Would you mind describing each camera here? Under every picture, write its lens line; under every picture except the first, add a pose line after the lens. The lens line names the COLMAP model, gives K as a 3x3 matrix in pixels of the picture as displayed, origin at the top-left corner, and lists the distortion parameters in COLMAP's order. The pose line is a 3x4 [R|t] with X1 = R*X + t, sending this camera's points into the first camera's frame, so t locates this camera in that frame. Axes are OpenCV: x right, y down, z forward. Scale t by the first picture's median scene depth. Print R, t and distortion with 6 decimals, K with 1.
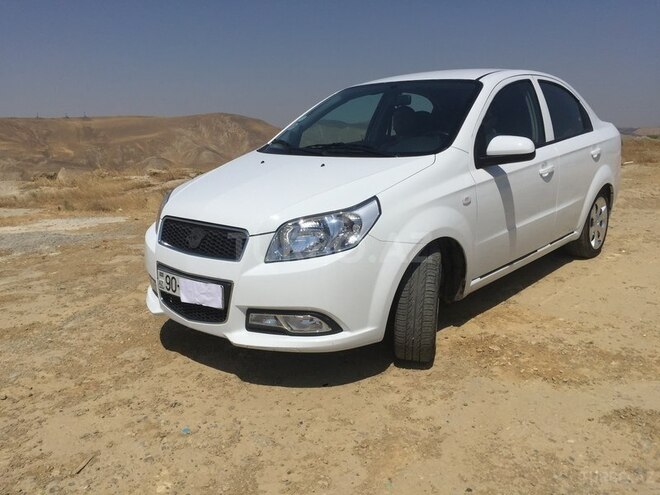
lens RADIAL K [[569.9, 0, 337.7], [0, 569.9, 268.4], [0, 0, 1]] dist [0.090756, -0.113354]
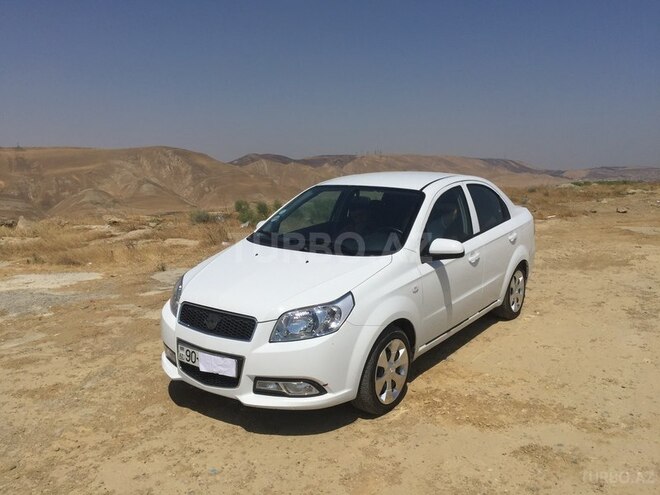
lens RADIAL K [[569.9, 0, 330.5], [0, 569.9, 283.8], [0, 0, 1]] dist [0.090756, -0.113354]
pose [[0.996361, -0.003159, 0.085175, -0.083932], [0.005843, 0.999494, -0.031278, -0.090449], [-0.085033, 0.031662, 0.995875, -0.304812]]
